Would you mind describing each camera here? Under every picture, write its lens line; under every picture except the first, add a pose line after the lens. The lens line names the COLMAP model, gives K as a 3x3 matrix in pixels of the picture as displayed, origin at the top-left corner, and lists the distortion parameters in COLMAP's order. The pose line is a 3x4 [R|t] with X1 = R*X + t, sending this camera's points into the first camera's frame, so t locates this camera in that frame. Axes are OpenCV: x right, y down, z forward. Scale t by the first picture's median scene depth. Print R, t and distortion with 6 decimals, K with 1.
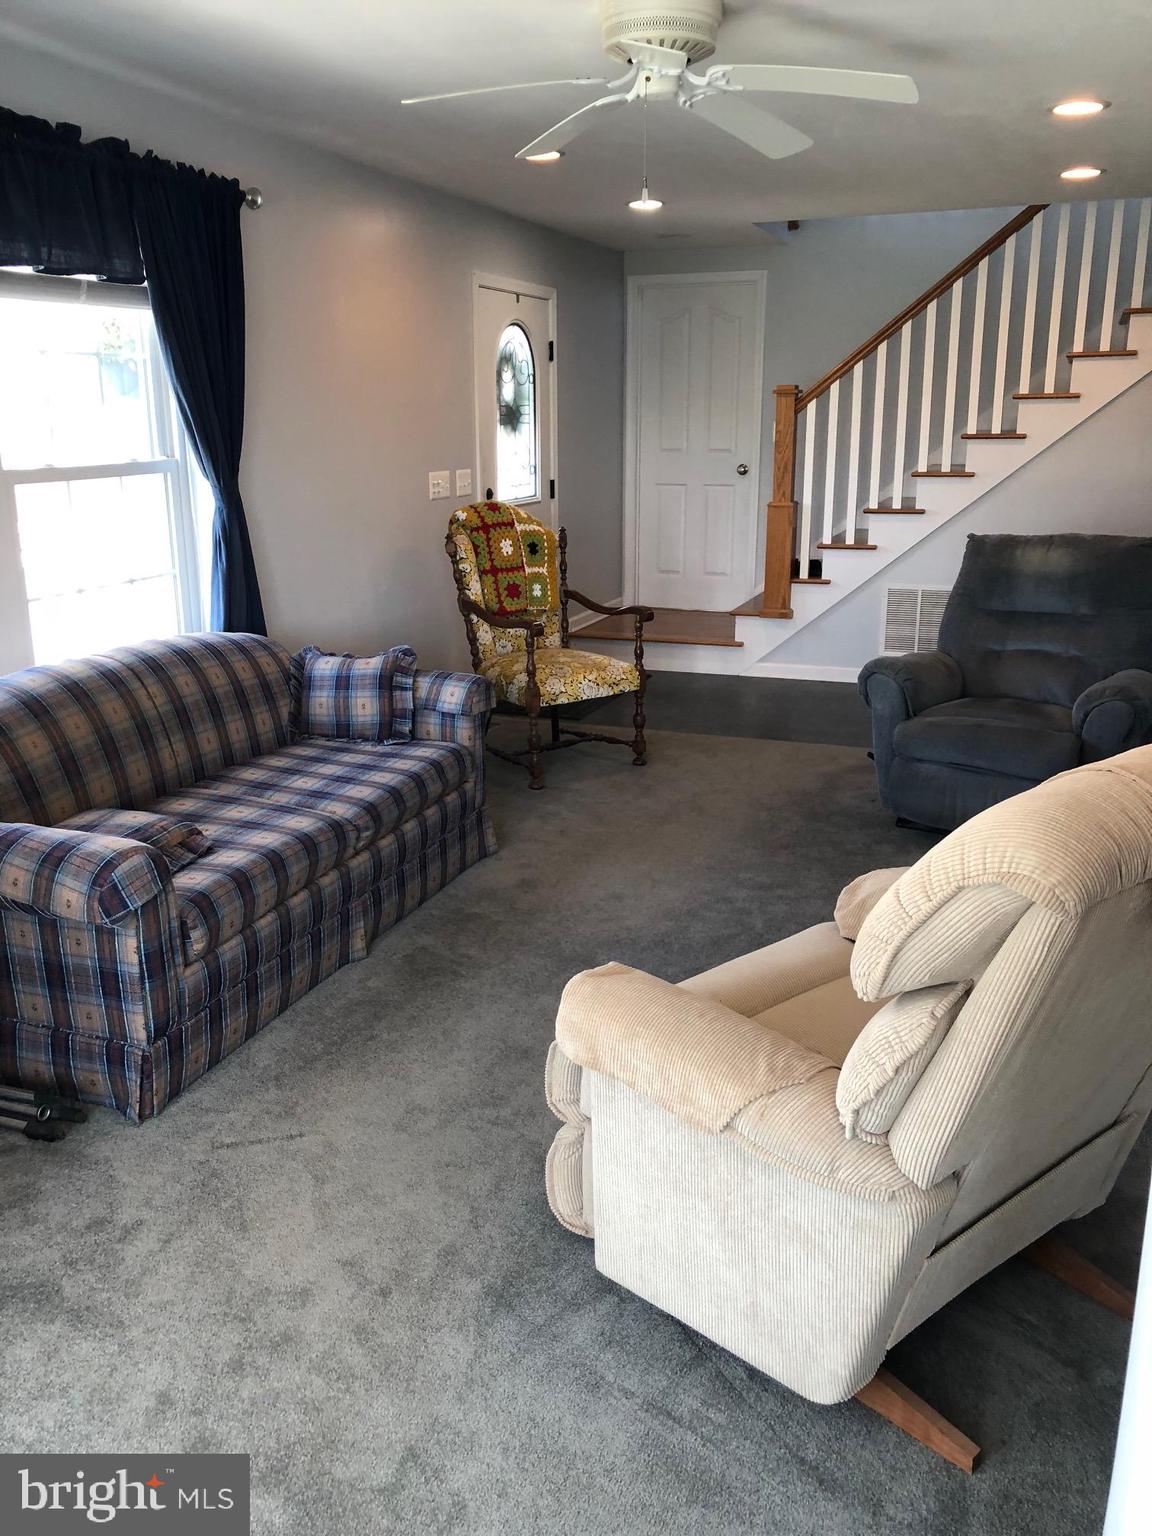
lens RADIAL K [[1273.6, 0, 570.2], [0, 1273.6, 767.7], [0, 0, 1]] dist [0.051373, -0.081912]
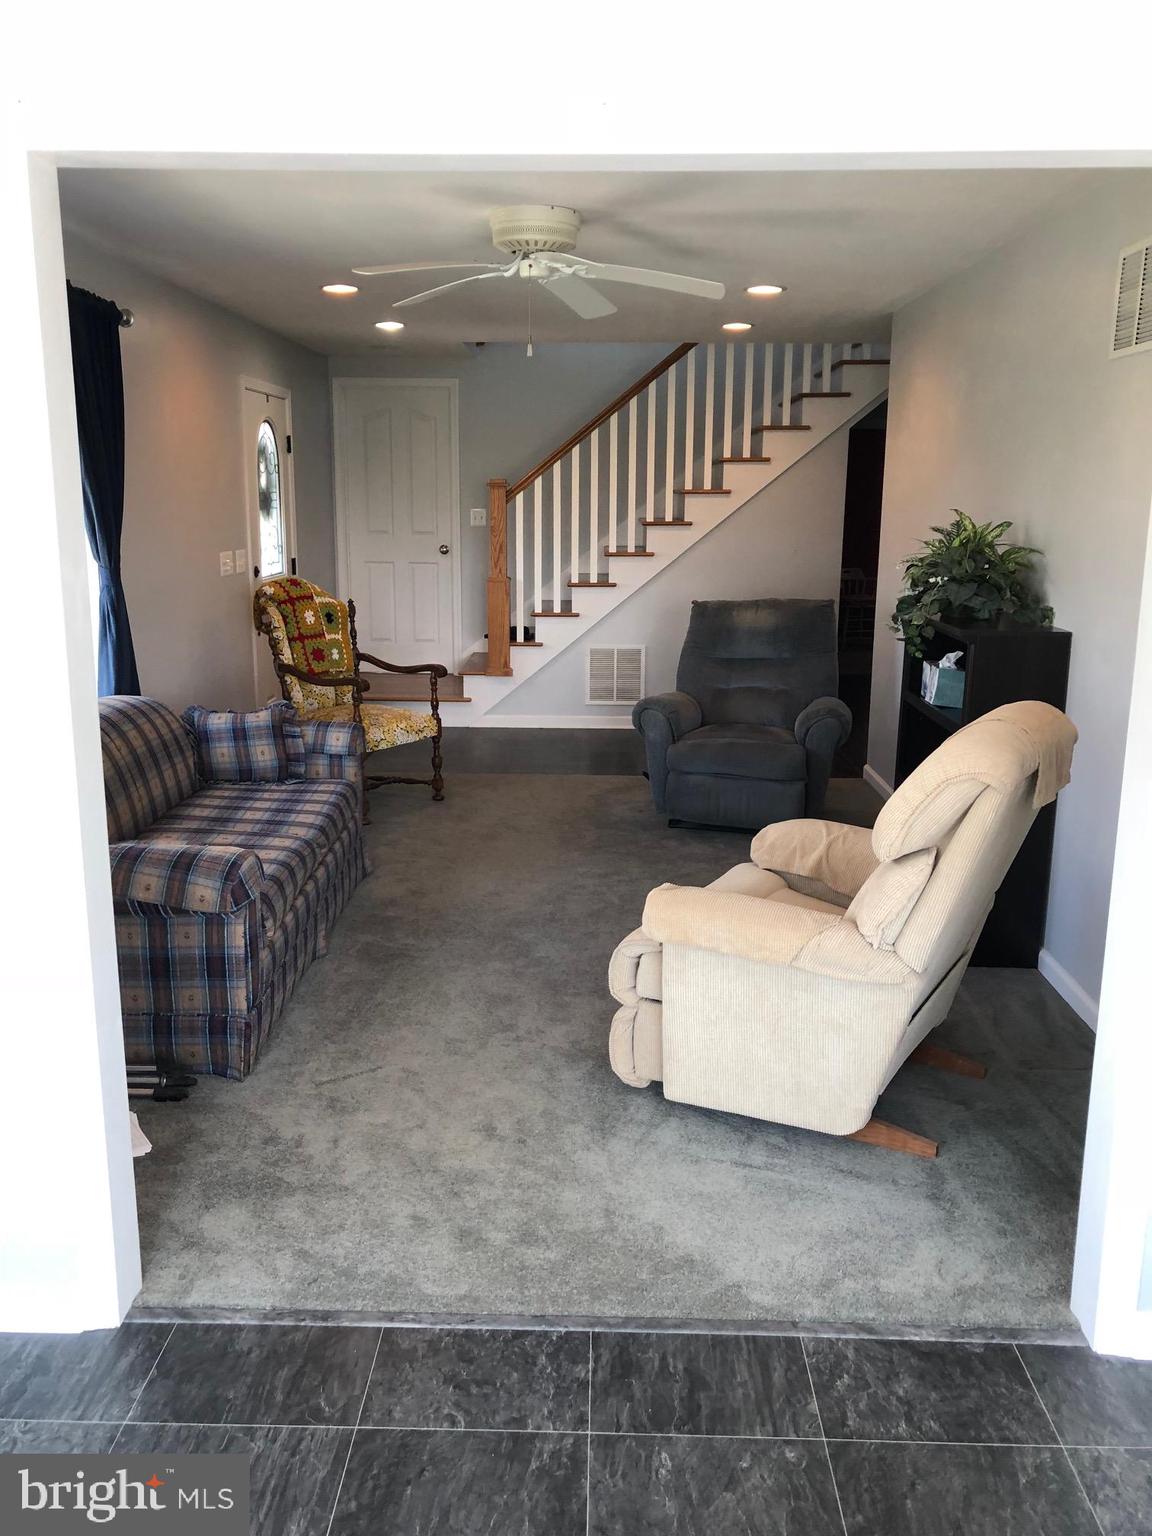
lens RADIAL K [[1273.6, 0, 577.2], [0, 1273.6, 777.6], [0, 0, 1]] dist [0.051373, -0.081912]
pose [[0.940063, -0.062322, 0.335257, -0.255522], [0.078961, 0.996220, -0.036216, 0.034872], [-0.331733, 0.060518, 0.941430, -0.169642]]
